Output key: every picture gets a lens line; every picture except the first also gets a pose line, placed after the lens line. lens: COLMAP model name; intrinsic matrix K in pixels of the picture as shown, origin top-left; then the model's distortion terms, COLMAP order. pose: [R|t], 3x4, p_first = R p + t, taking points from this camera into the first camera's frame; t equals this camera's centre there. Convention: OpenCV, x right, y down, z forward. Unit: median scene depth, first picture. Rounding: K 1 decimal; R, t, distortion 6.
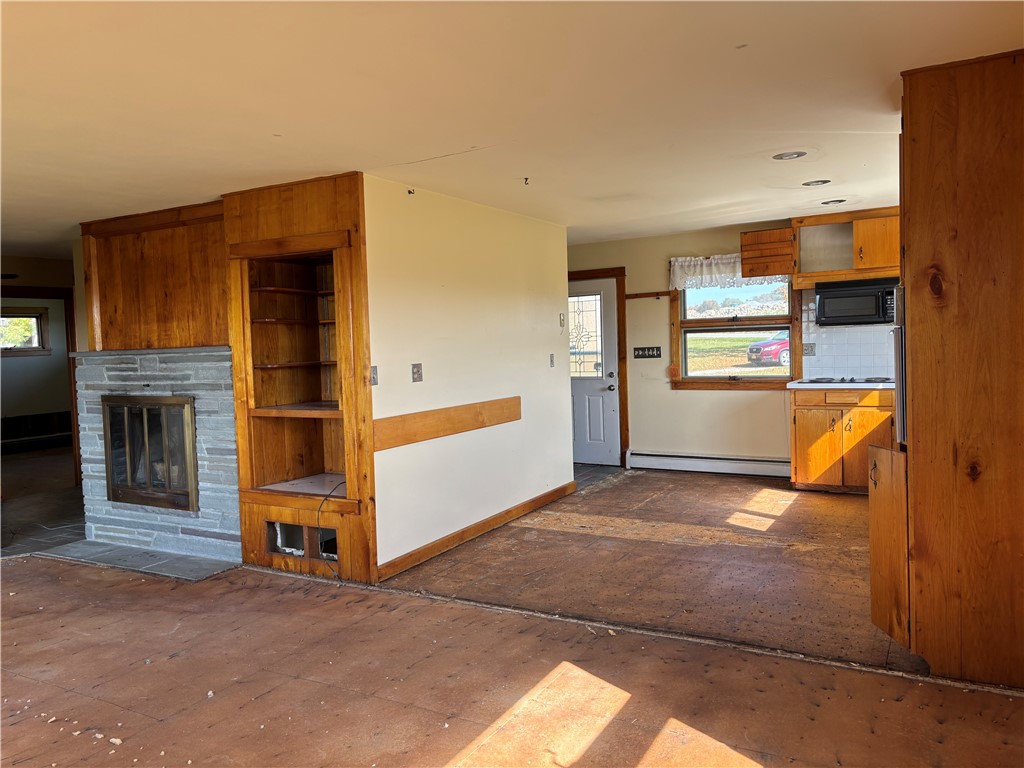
lens RADIAL K [[777.5, 0, 512.2], [0, 777.5, 382.9], [0, 0, 1]] dist [0.020281, -0.006184]
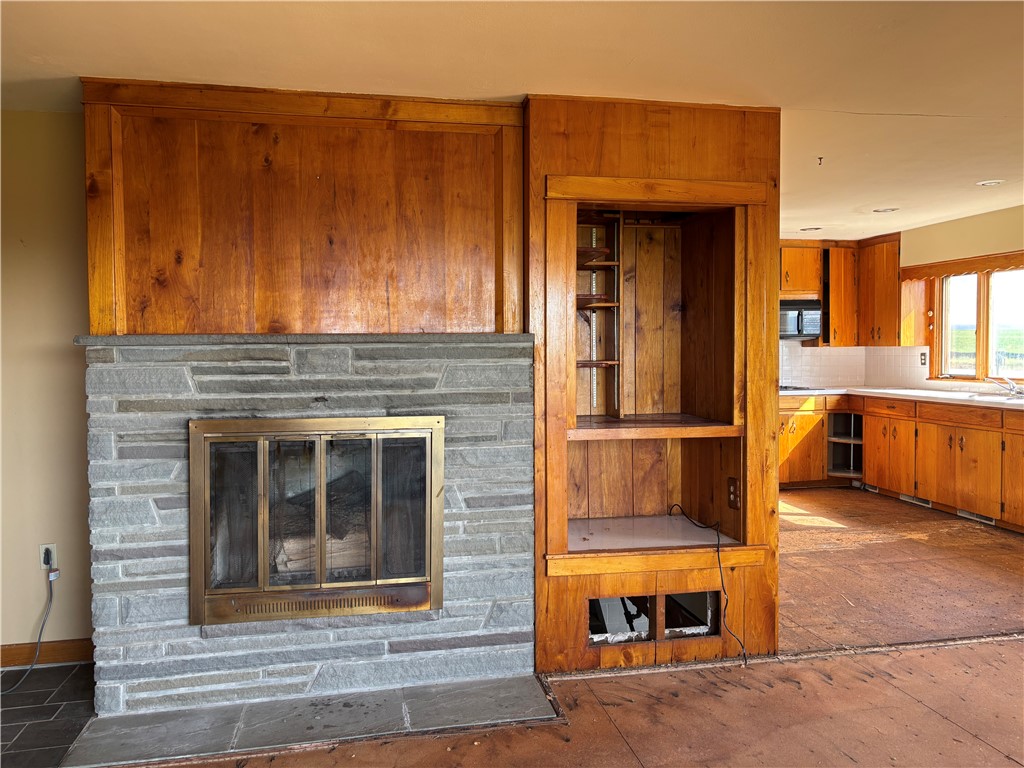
lens RADIAL K [[775.5, 0, 510.9], [0, 775.5, 377.1], [0, 0, 1]] dist [0.055121, -0.067232]
pose [[0.757809, 0.004053, 0.652464, -0.757336], [0.018729, 0.999434, -0.027962, 0.005830], [-0.652208, 0.033410, 0.757304, 0.509043]]
